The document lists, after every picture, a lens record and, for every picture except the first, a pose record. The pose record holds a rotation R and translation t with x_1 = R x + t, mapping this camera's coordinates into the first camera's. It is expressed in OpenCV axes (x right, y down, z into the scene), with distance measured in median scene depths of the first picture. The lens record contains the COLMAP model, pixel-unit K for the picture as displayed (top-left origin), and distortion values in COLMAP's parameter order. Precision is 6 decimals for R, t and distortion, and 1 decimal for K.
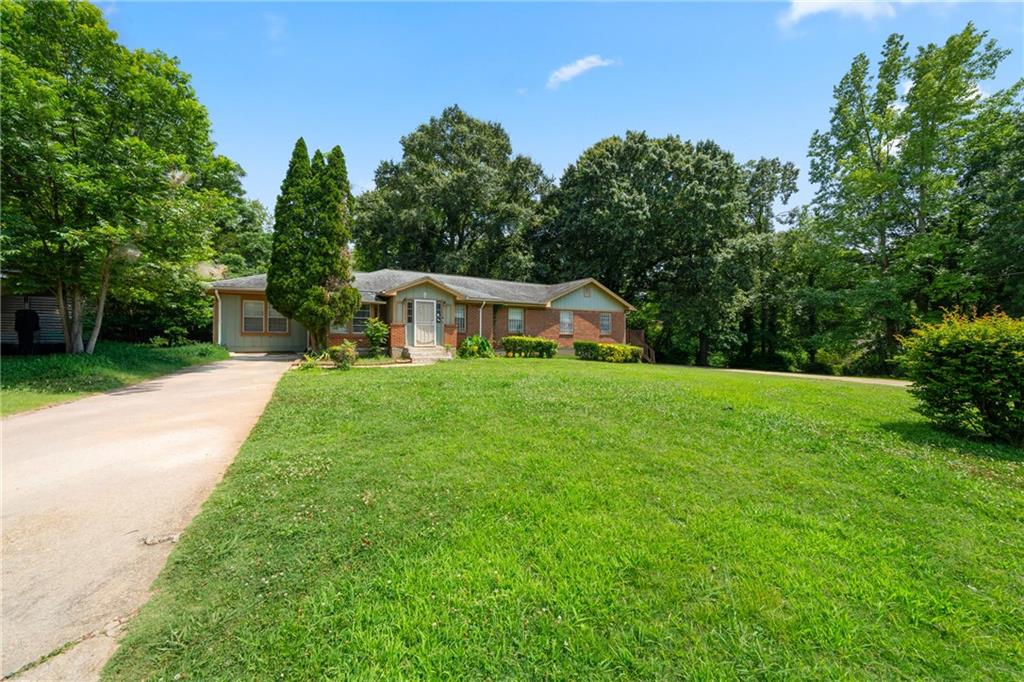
lens RADIAL K [[351.3, 0, 512.0], [0, 351.3, 341.0], [0, 0, 1]] dist [-0.001493, 0.000357]
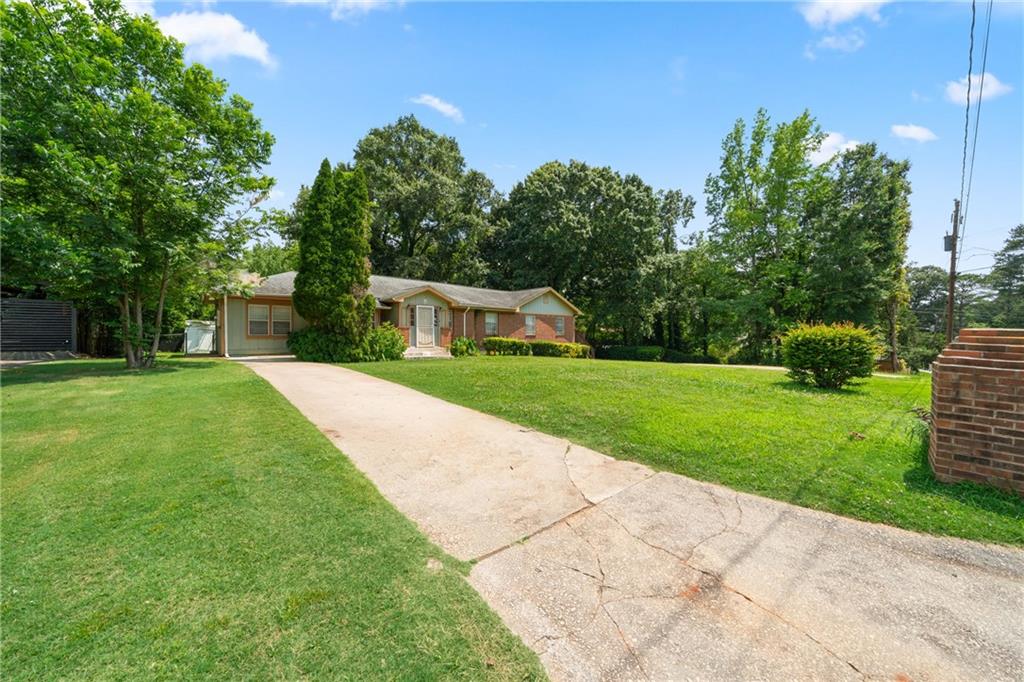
lens RADIAL K [[347.8, 0, 511.7], [0, 347.8, 346.1], [0, 0, 1]] dist [0.000609, 0.000007]
pose [[0.976258, -0.013333, 0.216199, -0.133253], [0.010526, 0.999845, 0.014126, 0.000252], [-0.216354, -0.011515, 0.976247, -0.096260]]
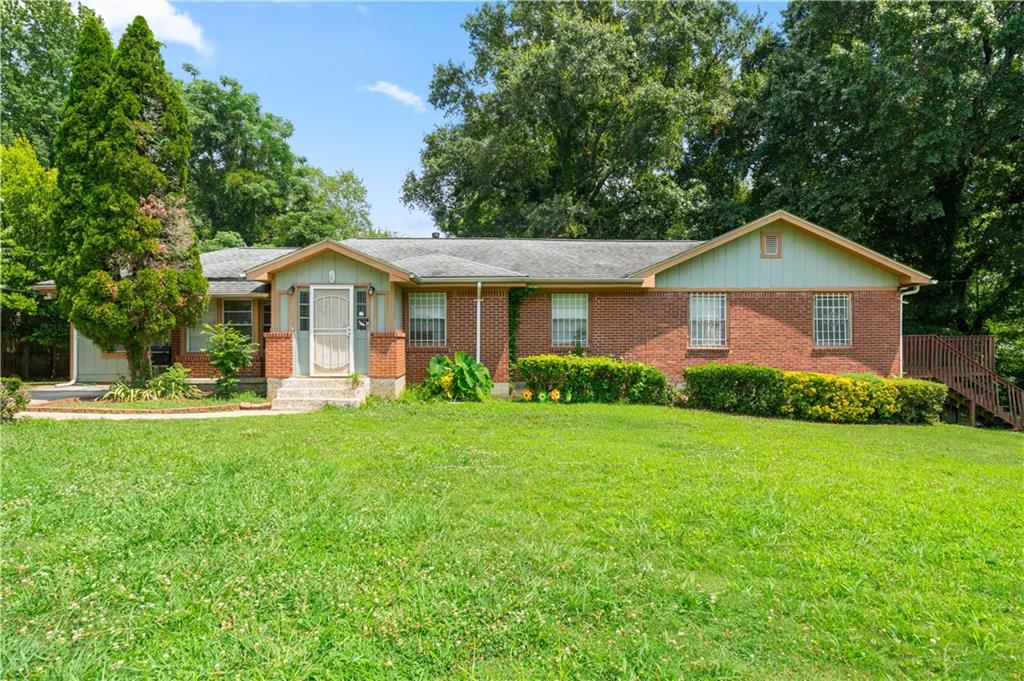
lens RADIAL K [[572.5, 0, 494.1], [0, 572.5, 360.0], [0, 0, 1]] dist [-0.000797, 0.000918]
pose [[0.882039, -0.006728, -0.471128, 0.214950], [0.002015, 0.999943, -0.010507, 0.000396], [0.471171, 0.008319, 0.882002, 0.229853]]
